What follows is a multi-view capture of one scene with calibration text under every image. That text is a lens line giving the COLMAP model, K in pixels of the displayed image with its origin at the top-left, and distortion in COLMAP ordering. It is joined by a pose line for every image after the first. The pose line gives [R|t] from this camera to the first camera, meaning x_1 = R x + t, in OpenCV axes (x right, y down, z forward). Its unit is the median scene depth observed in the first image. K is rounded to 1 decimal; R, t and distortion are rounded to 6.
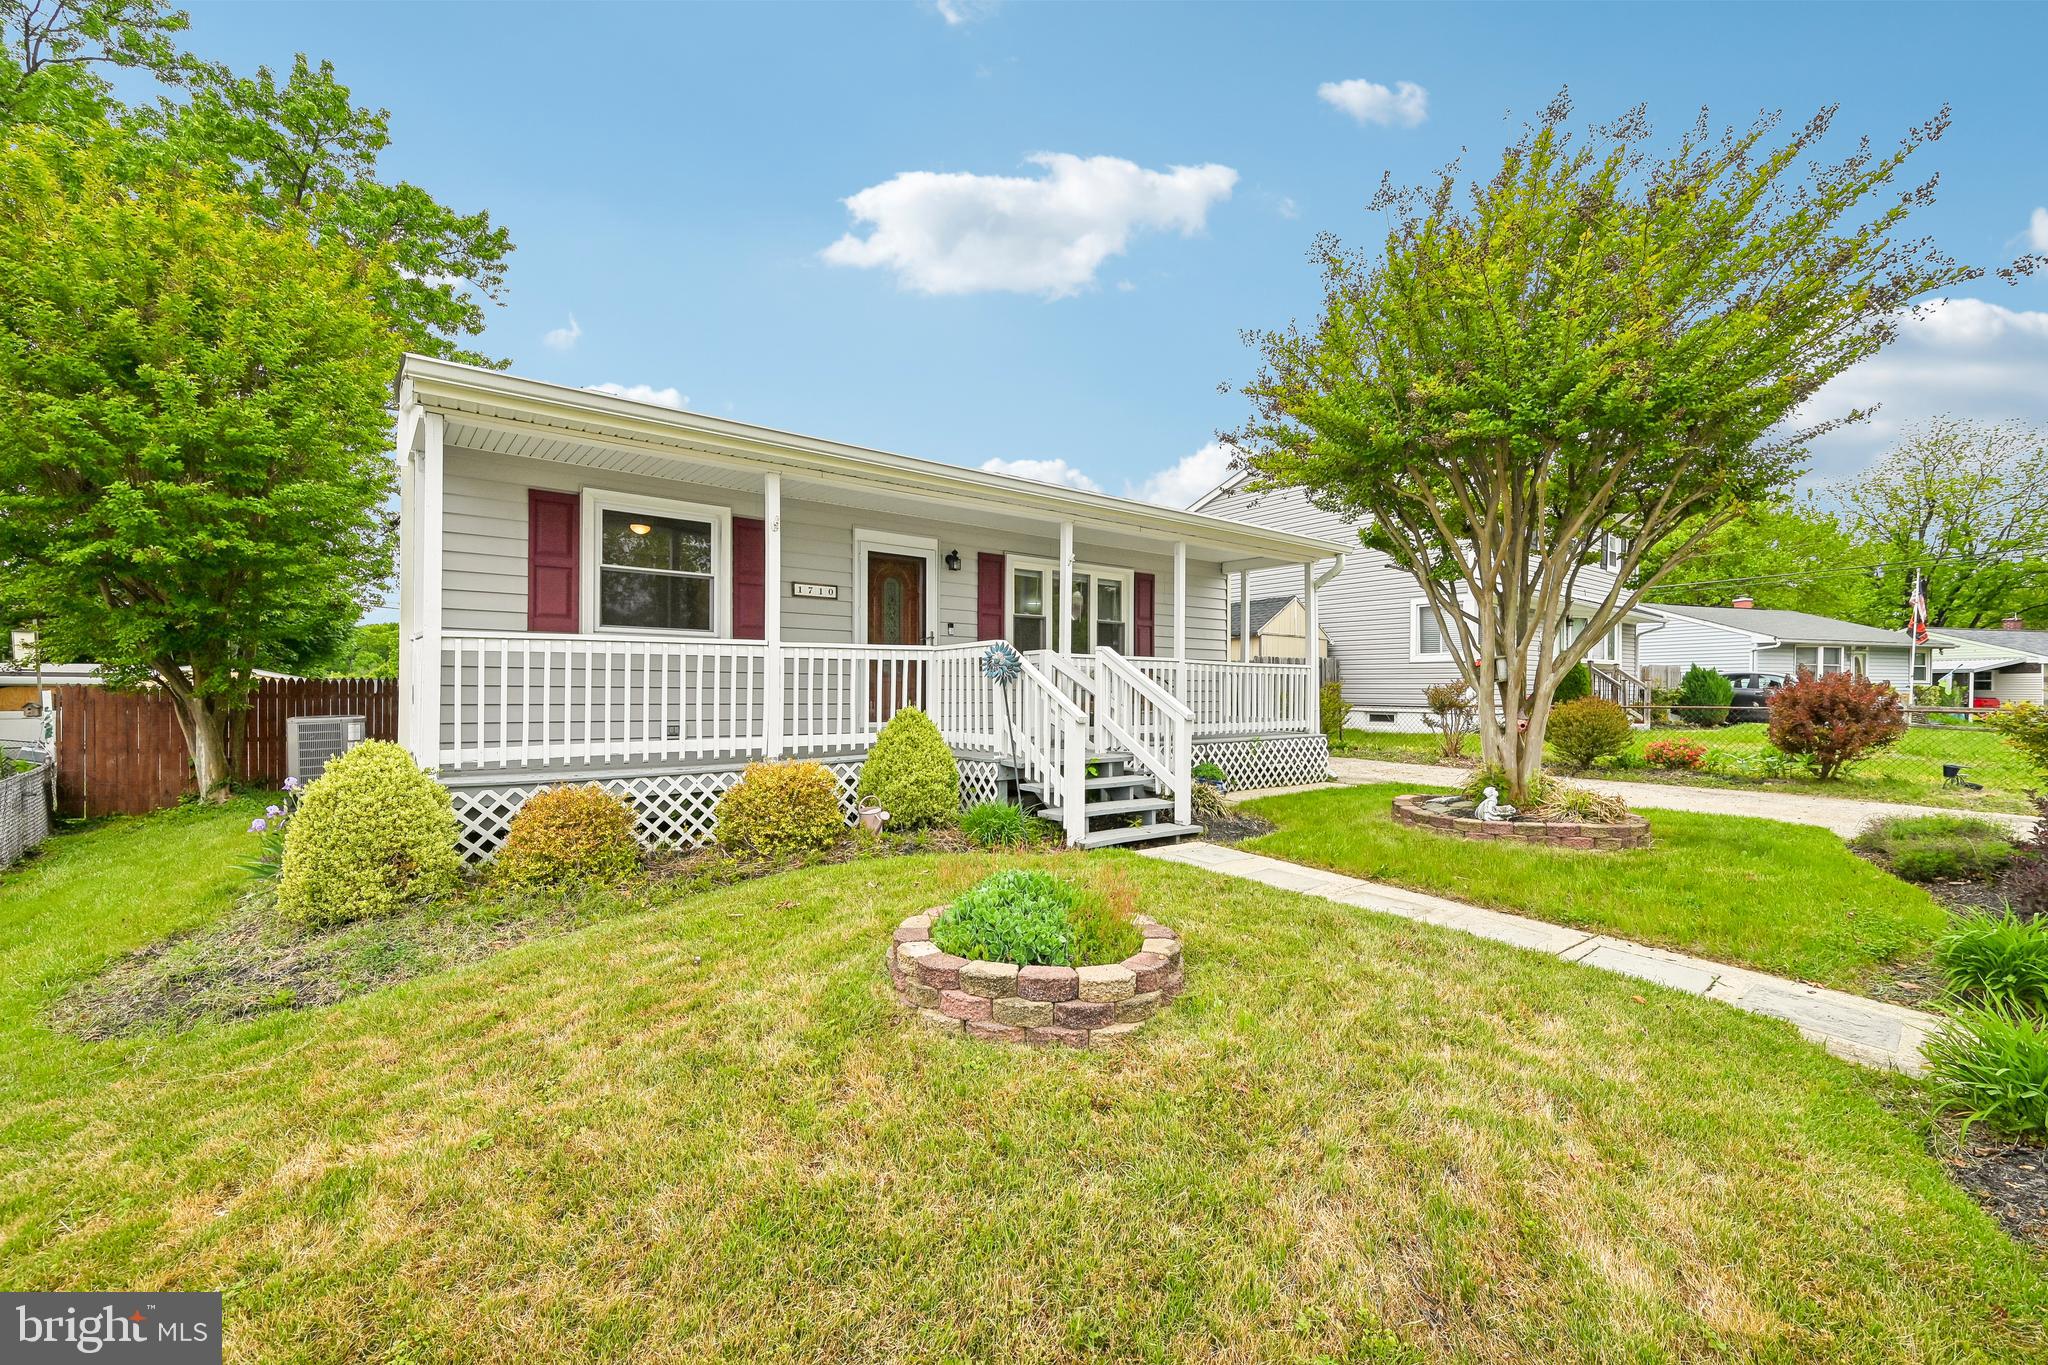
lens RADIAL K [[815.6, 0, 1037.4], [0, 815.6, 690.4], [0, 0, 1]] dist [0.003616, -0.001485]
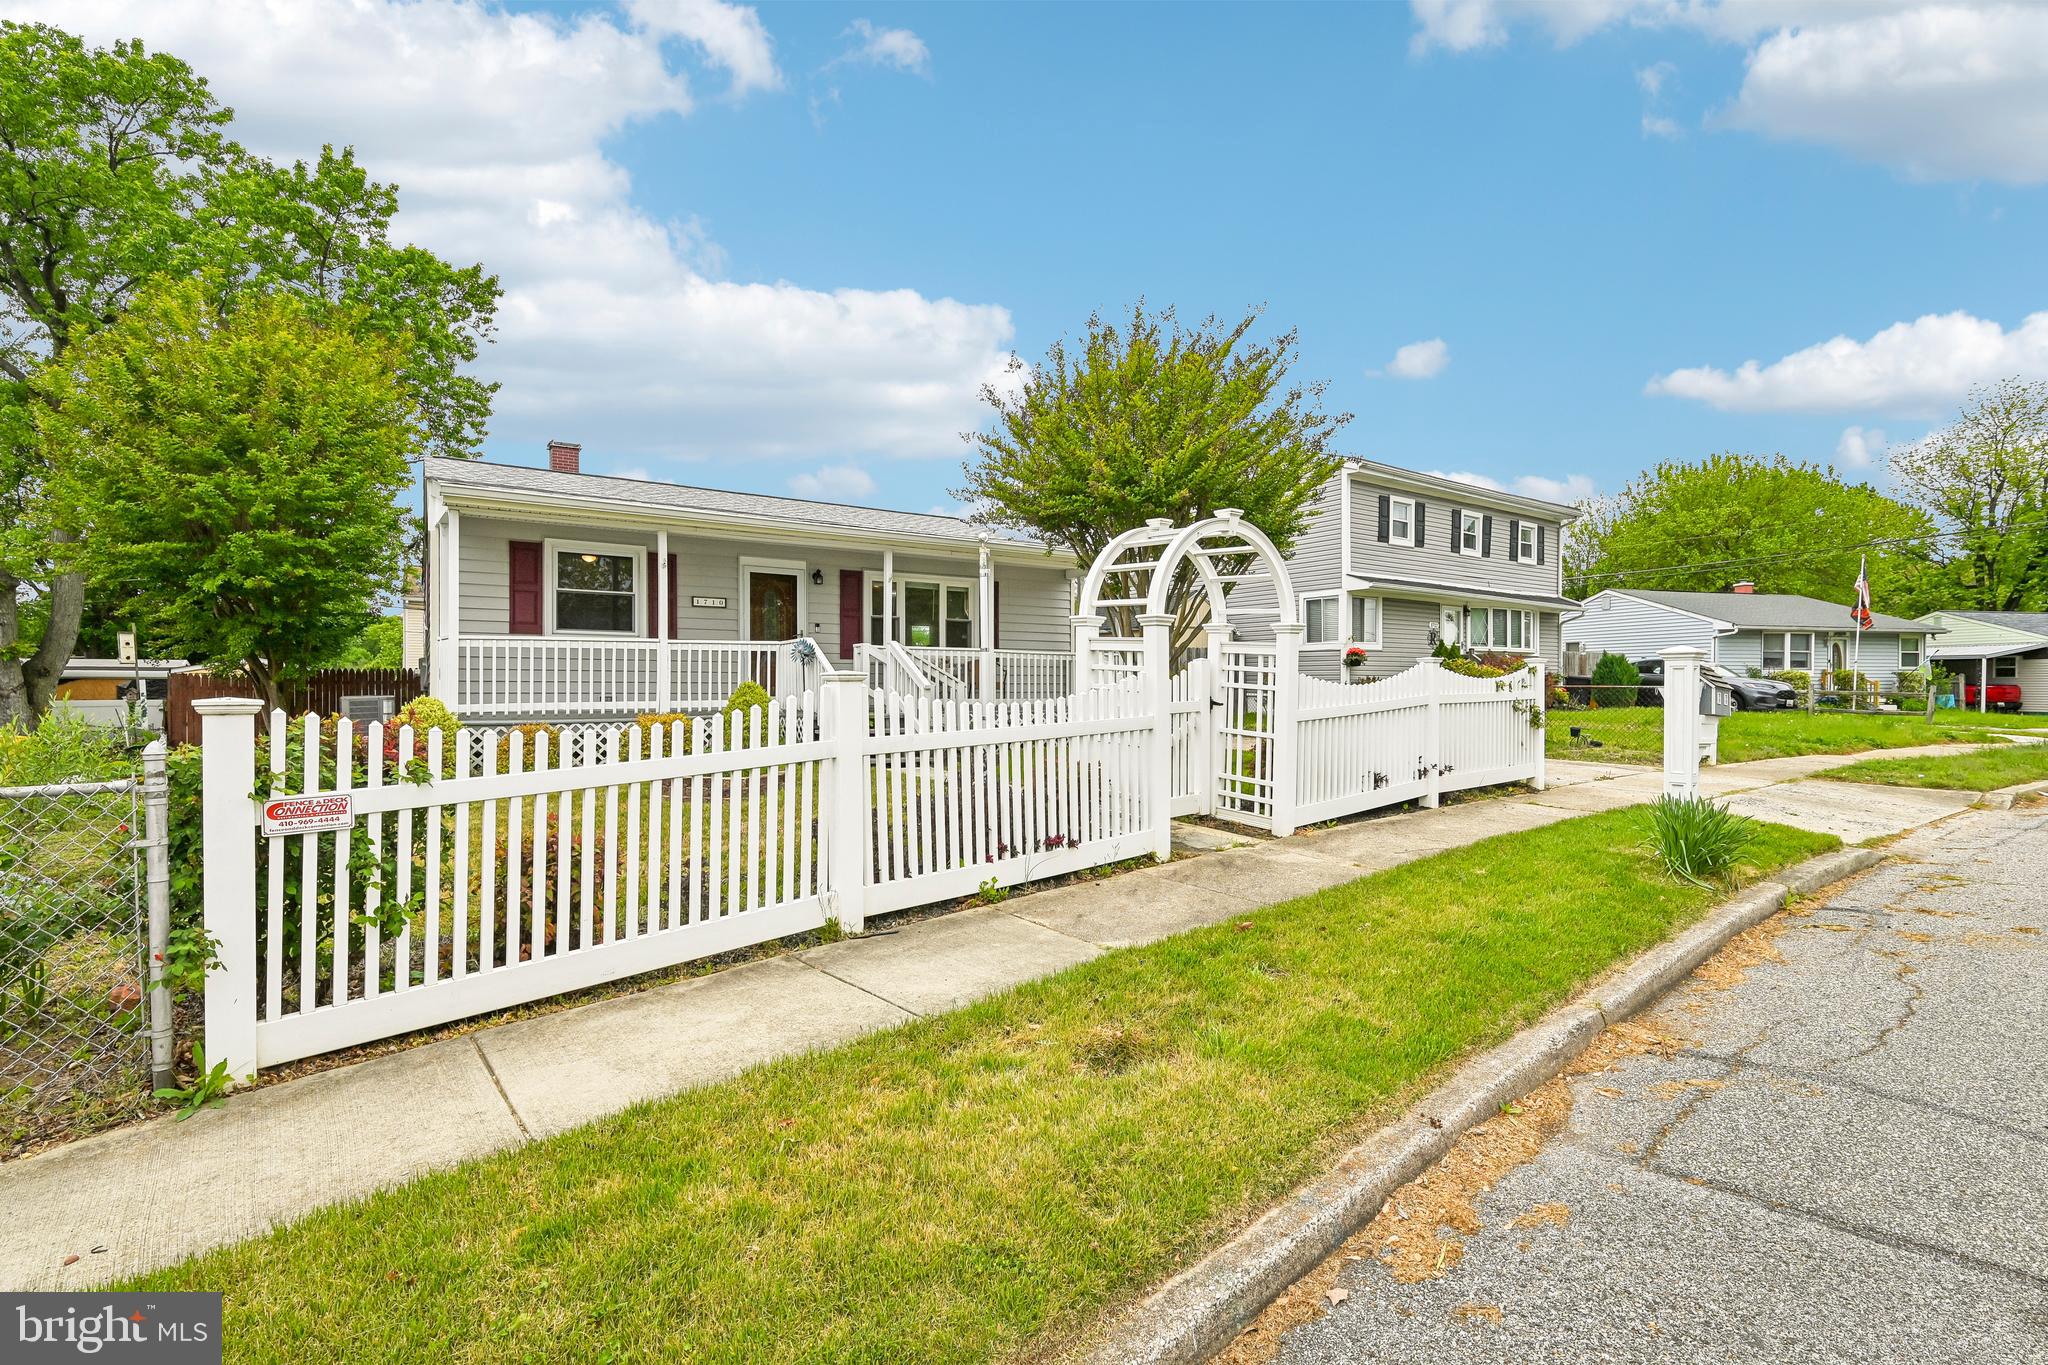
lens RADIAL K [[919.2, 0, 1040.1], [0, 919.2, 686.0], [0, 0, 1]] dist [-0.002573, 0.000700]
pose [[0.999055, -0.004416, -0.043247, 0.312653], [0.004435, 0.999990, 0.000332, 0.020630], [0.043245, -0.000524, 0.999064, -0.477396]]
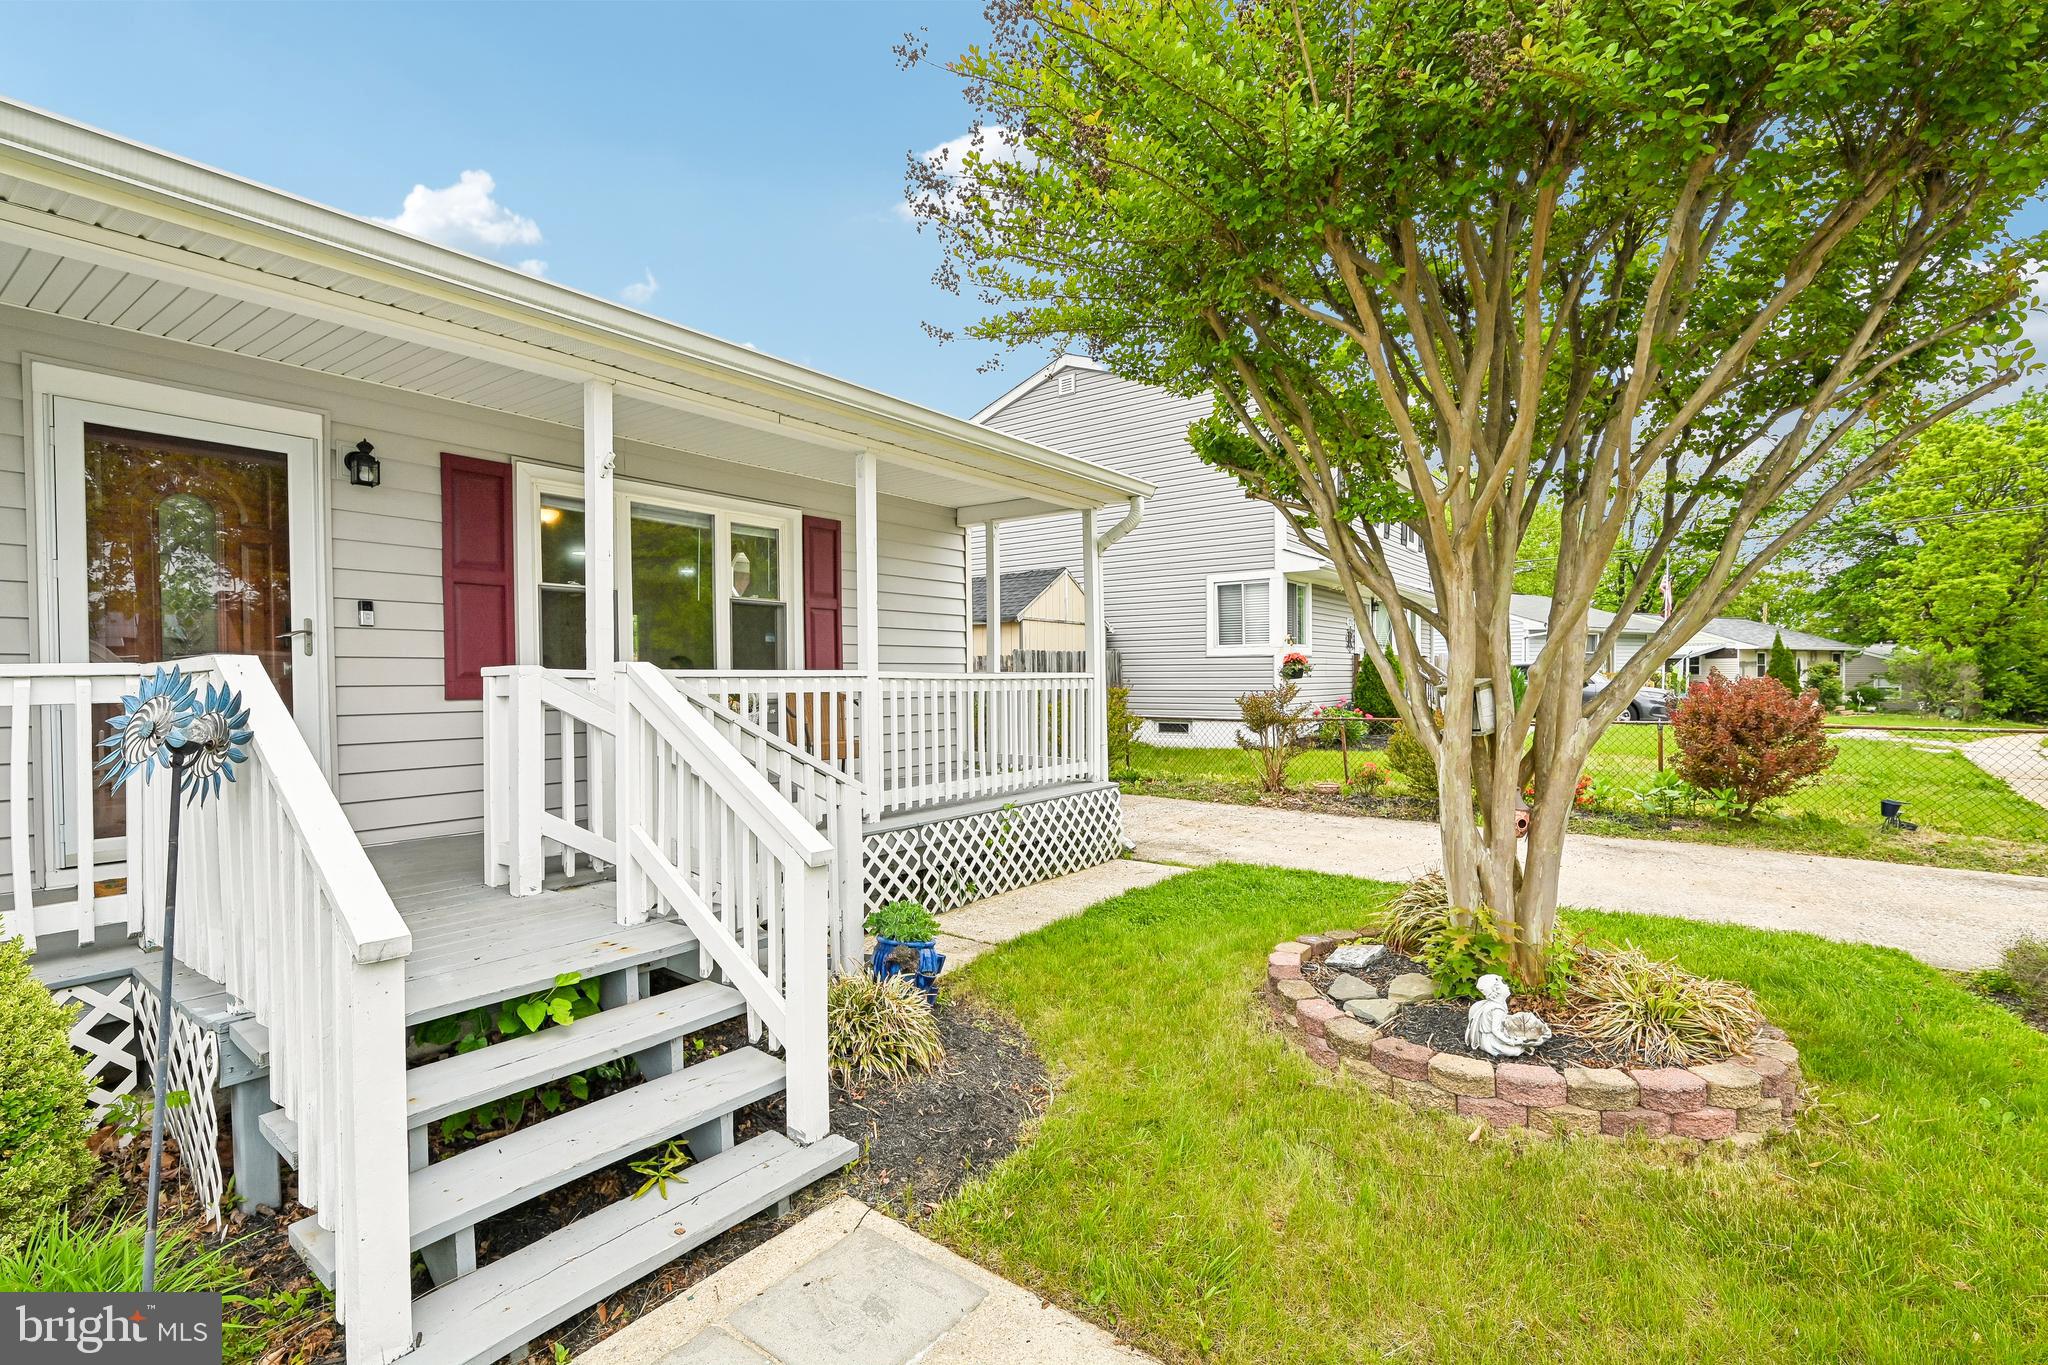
lens RADIAL K [[919.2, 0, 1054.1], [0, 919.2, 691.3], [0, 0, 1]] dist [-0.002573, 0.000700]
pose [[0.956524, -0.018369, 0.291073, 0.111132], [0.013996, 0.999756, 0.017100, -0.033008], [-0.291316, -0.012283, 0.956548, 0.370506]]
